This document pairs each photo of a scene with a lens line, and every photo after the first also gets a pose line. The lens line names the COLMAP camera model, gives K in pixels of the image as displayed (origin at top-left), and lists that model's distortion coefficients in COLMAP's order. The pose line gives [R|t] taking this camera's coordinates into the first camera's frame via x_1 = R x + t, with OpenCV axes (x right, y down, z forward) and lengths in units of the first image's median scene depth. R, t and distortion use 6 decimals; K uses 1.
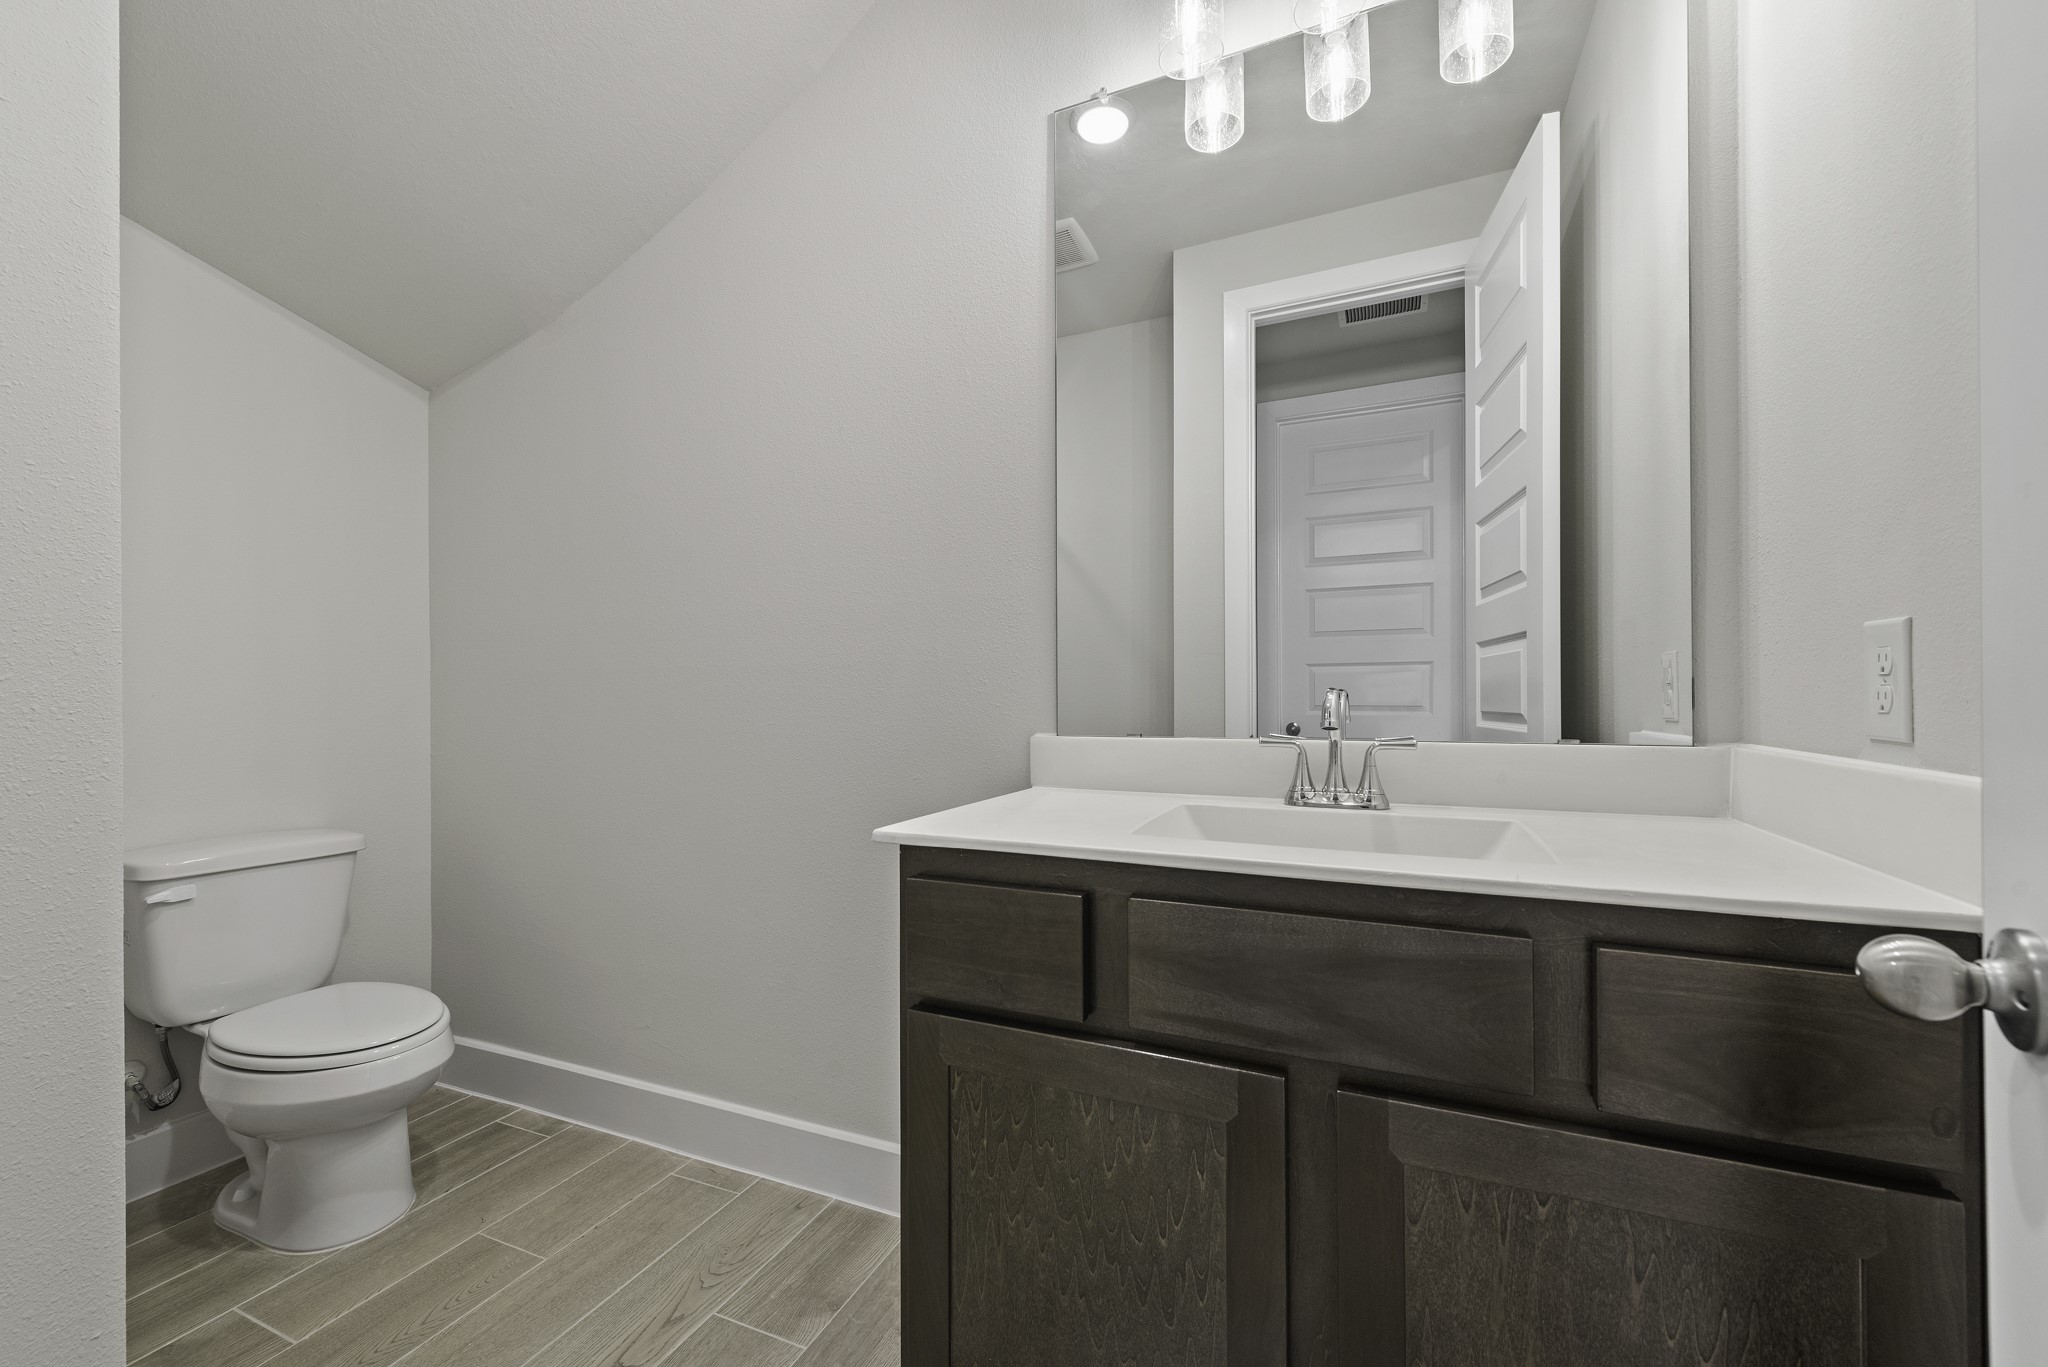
lens RADIAL K [[798.9, 0, 1024.9], [0, 798.9, 675.2], [0, 0, 1]] dist [-0.000680, -0.000355]
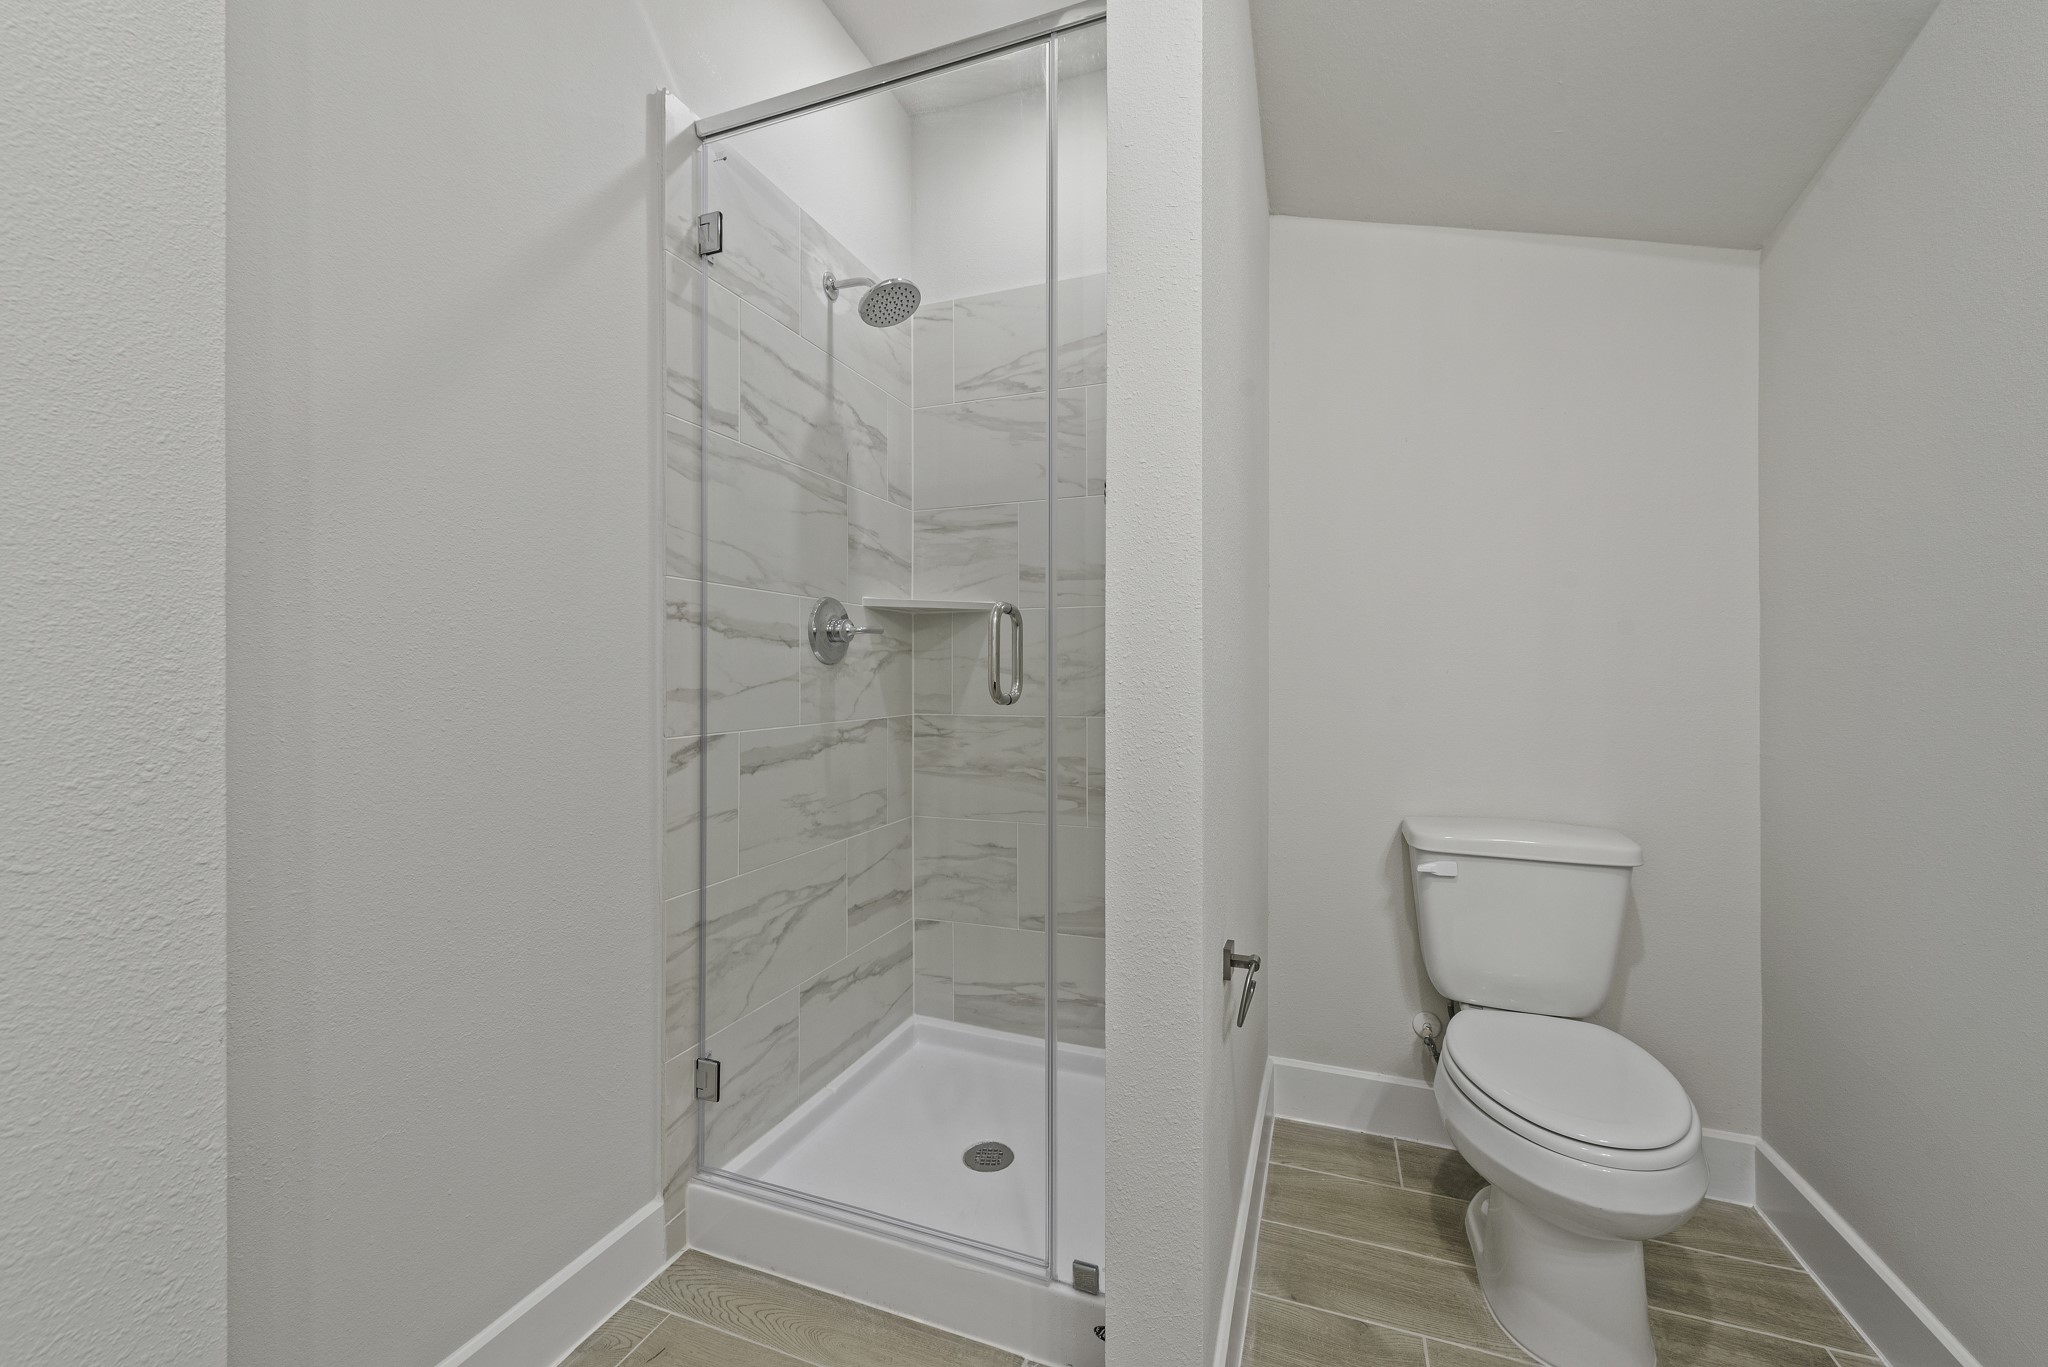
lens RADIAL K [[798.9, 0, 1024.9], [0, 798.9, 675.2], [0, 0, 1]] dist [-0.000680, -0.000355]
pose [[0.047412, 0.008119, -0.998842, -0.080493], [0.020251, 0.999754, 0.009088, 0.010084], [0.998670, -0.020658, 0.047236, 0.415505]]
